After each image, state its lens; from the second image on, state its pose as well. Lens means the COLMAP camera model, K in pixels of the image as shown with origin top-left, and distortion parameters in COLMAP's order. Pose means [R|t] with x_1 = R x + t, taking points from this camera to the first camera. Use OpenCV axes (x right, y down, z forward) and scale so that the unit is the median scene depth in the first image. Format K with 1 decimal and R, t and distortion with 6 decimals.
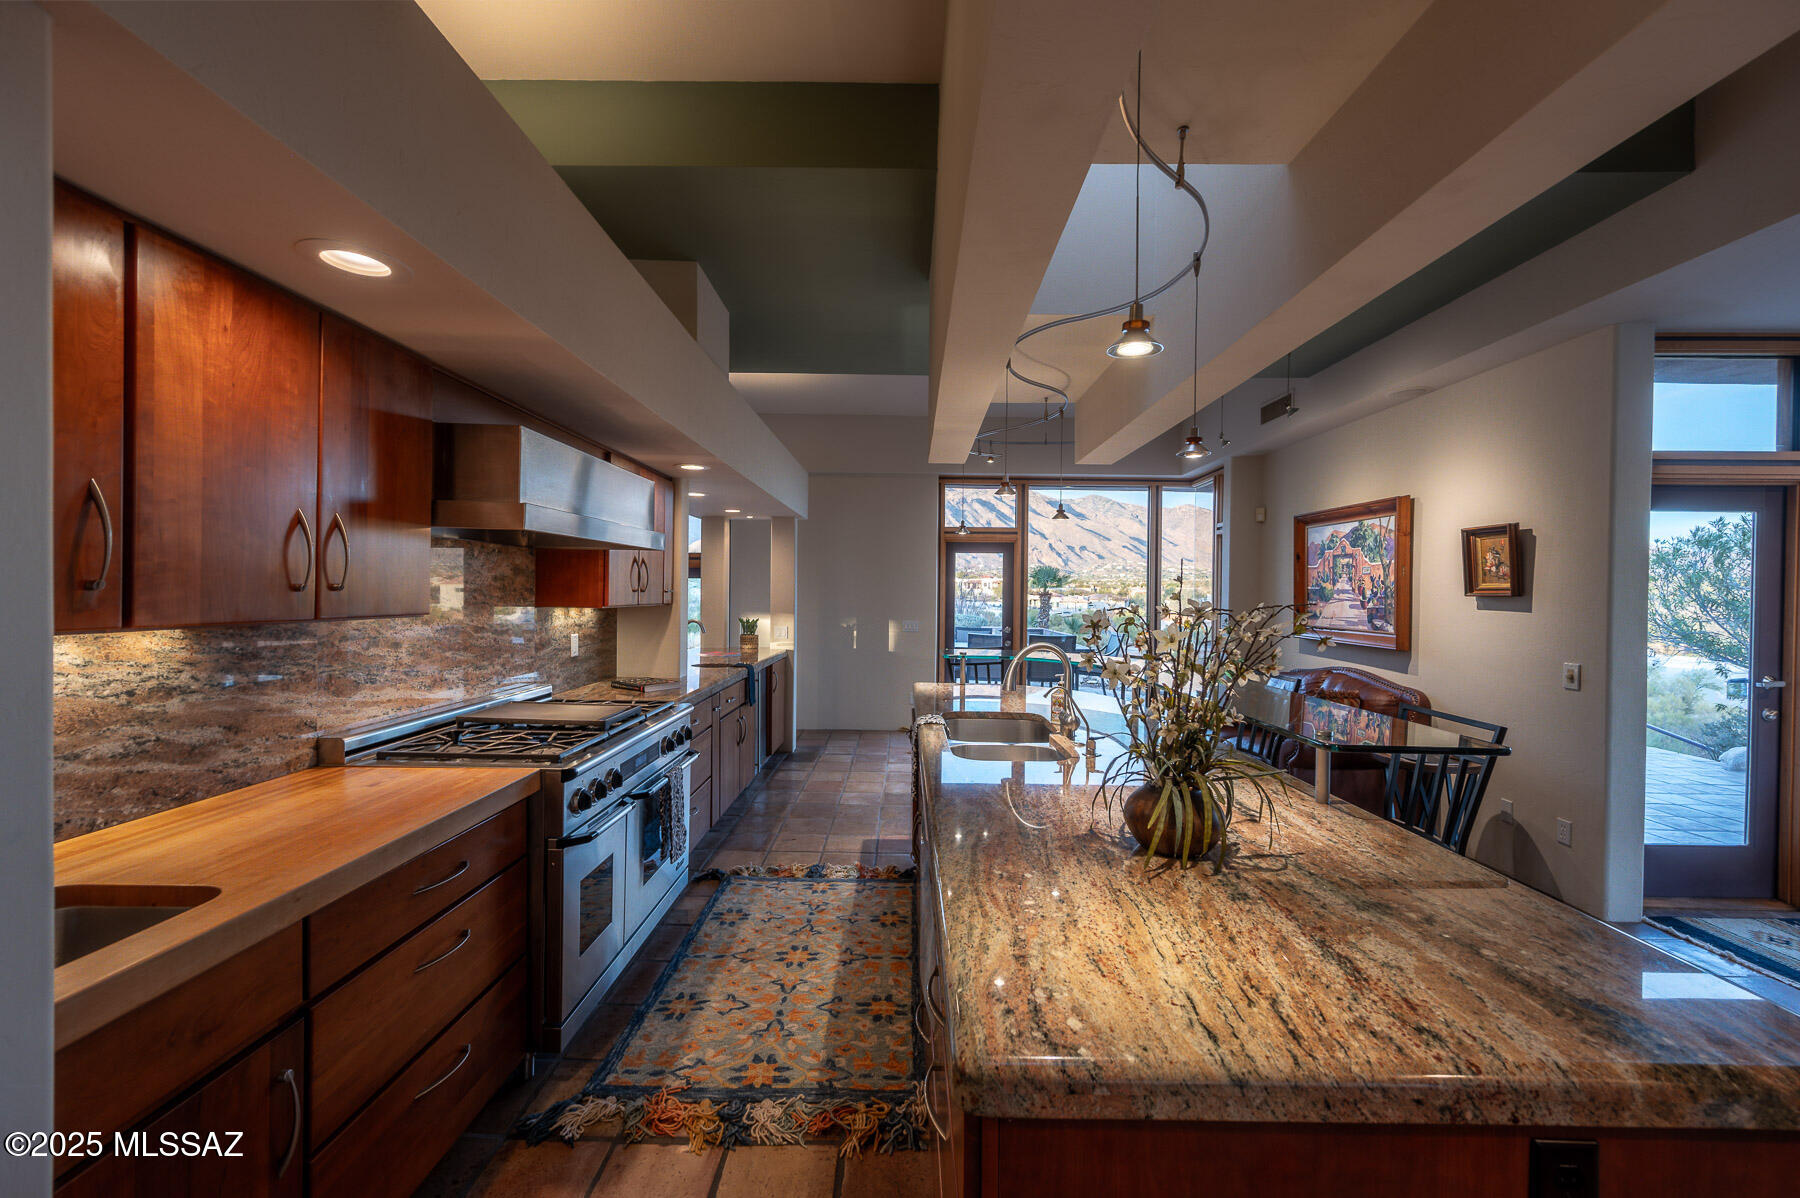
lens RADIAL K [[705.2, 0, 892.5], [0, 705.2, 591.8], [0, 0, 1]] dist [-0.001525, -0.000298]
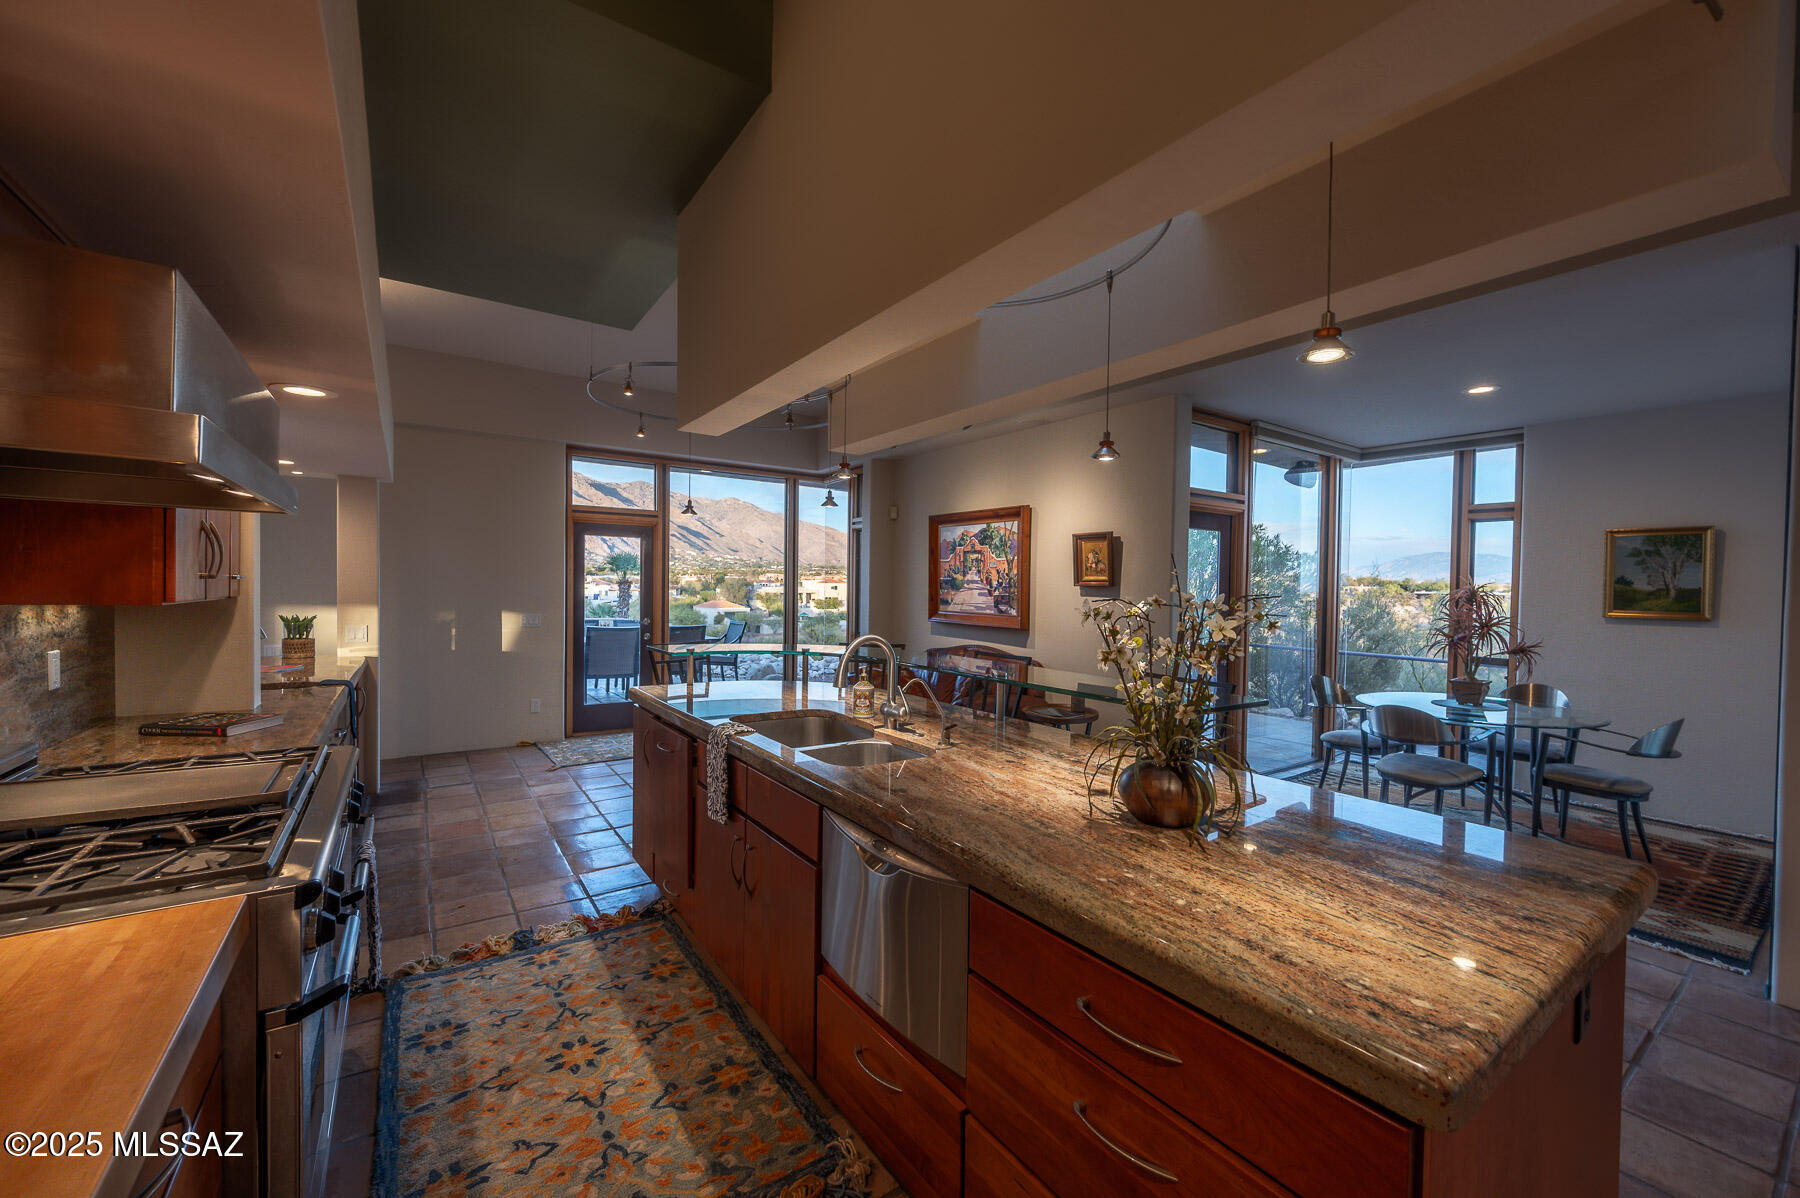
lens RADIAL K [[705.2, 0, 888.7], [0, 705.2, 597.9], [0, 0, 1]] dist [-0.001525, -0.000298]
pose [[0.817709, -0.008384, 0.575571, -0.229415], [-0.006107, 0.999711, 0.023237, -0.000329], [-0.575599, -0.022516, 0.817422, 0.146127]]
